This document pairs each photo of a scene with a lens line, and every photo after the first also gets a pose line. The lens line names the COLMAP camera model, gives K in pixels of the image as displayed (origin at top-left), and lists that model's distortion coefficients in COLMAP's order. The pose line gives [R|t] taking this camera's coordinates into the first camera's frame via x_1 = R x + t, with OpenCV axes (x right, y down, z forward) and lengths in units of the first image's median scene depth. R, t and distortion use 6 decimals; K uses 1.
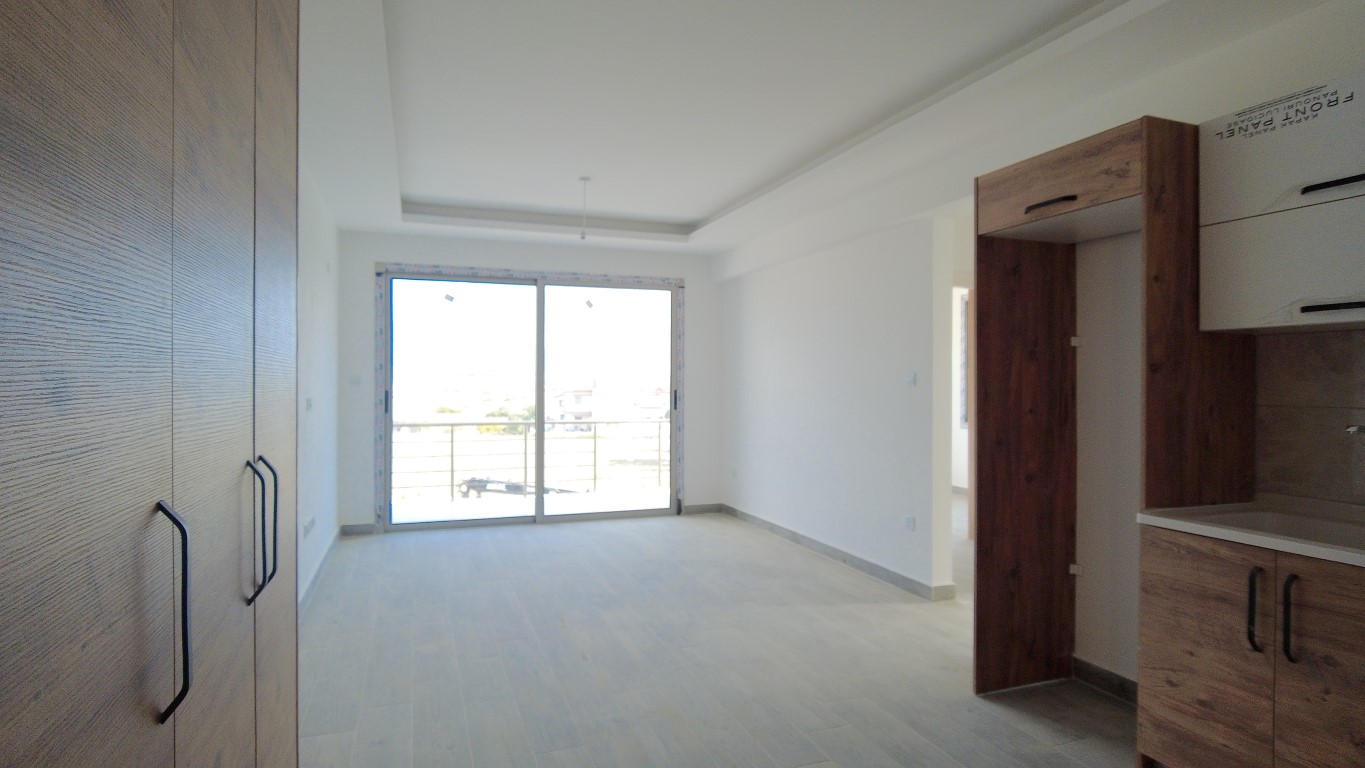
lens RADIAL K [[728.7, 0, 682.5], [0, 728.7, 384.0], [0, 0, 1]] dist [-0.007486, -0.000884]
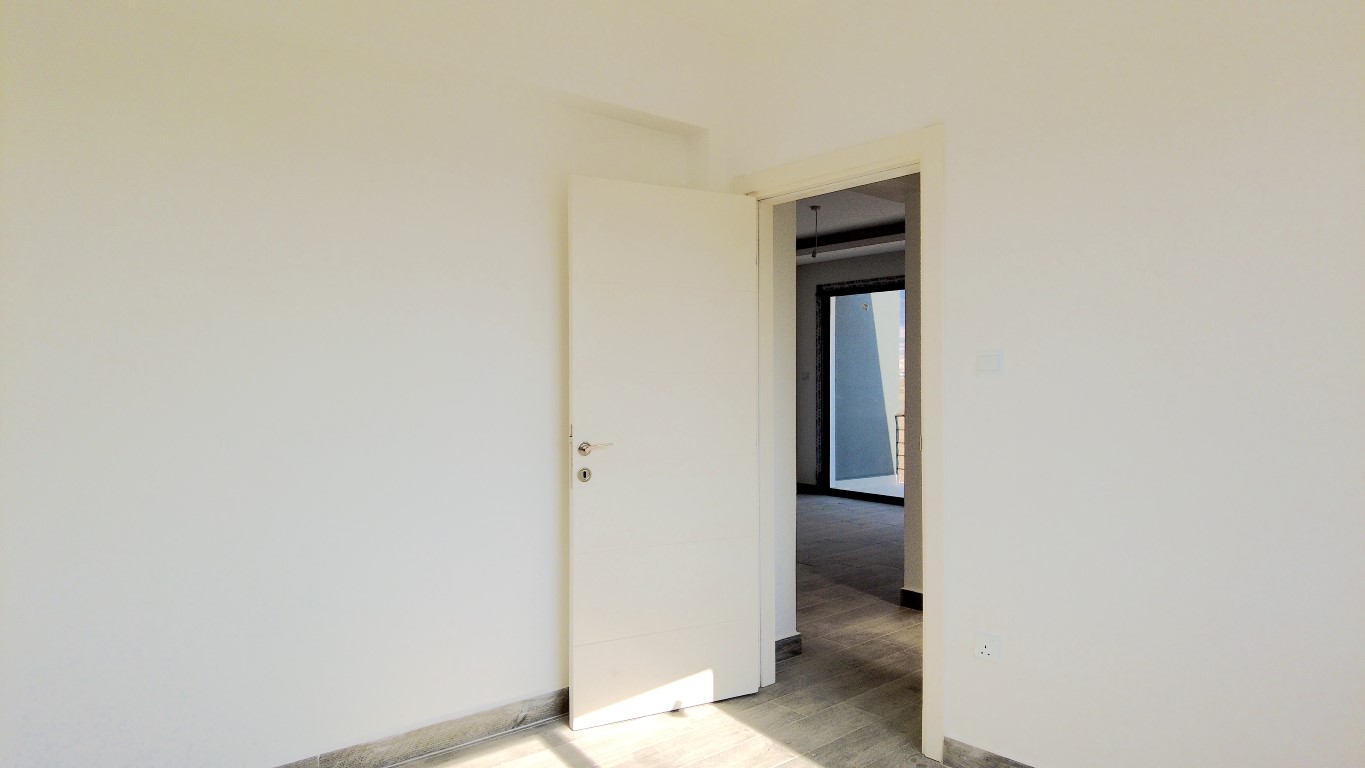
lens RADIAL K [[820.0, 0, 682.5], [0, 820.0, 384.0], [0, 0, 1]] dist [0.075744, -0.247425]
pose [[0.352448, -0.002767, -0.935827, 0.848712], [-0.000629, 0.999995, -0.003194, 0.013430], [0.935831, 0.001714, 0.352444, 0.247987]]
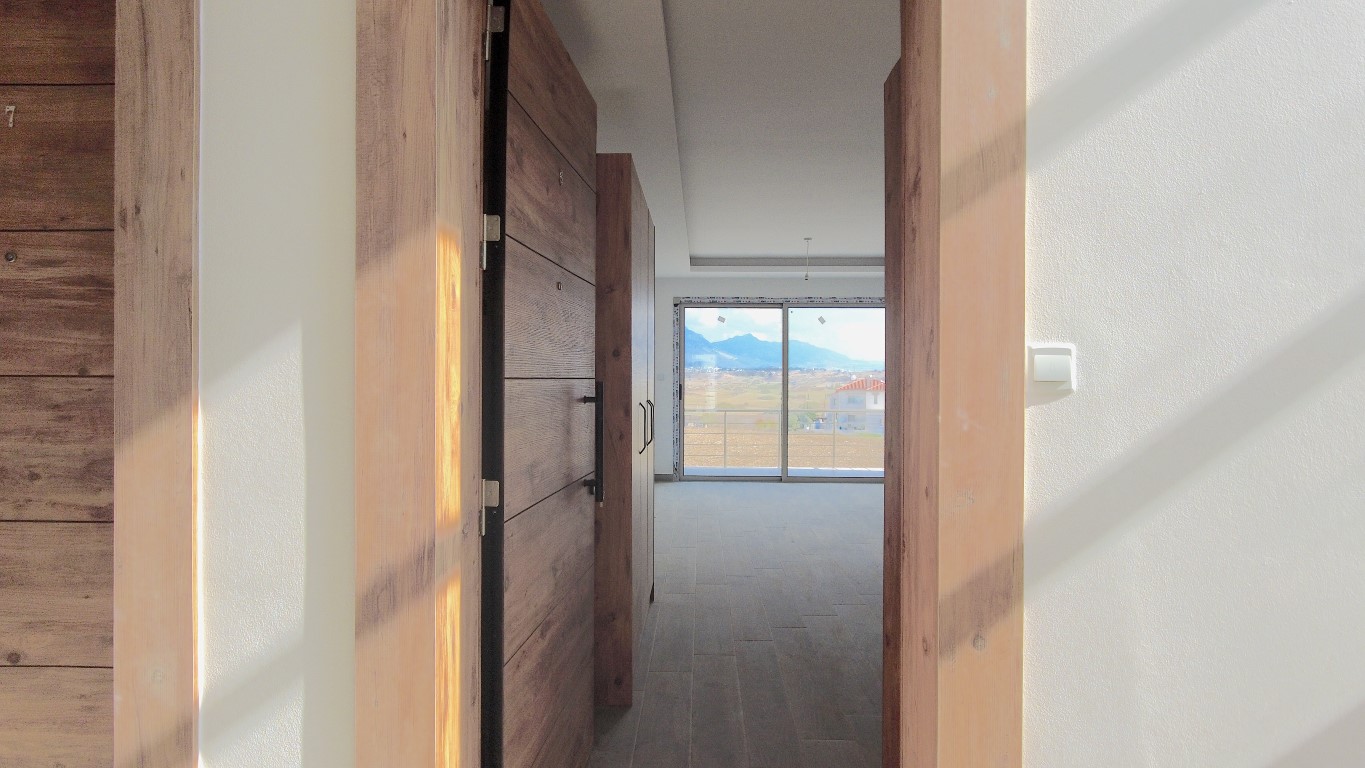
lens RADIAL K [[728.7, 0, 682.5], [0, 728.7, 384.0], [0, 0, 1]] dist [-0.007486, -0.000884]
pose [[0.930025, 0.001033, -0.367494, 0.134947], [-0.000406, 0.999998, 0.001783, 0.005876], [0.367495, -0.001509, 0.930024, -0.359363]]
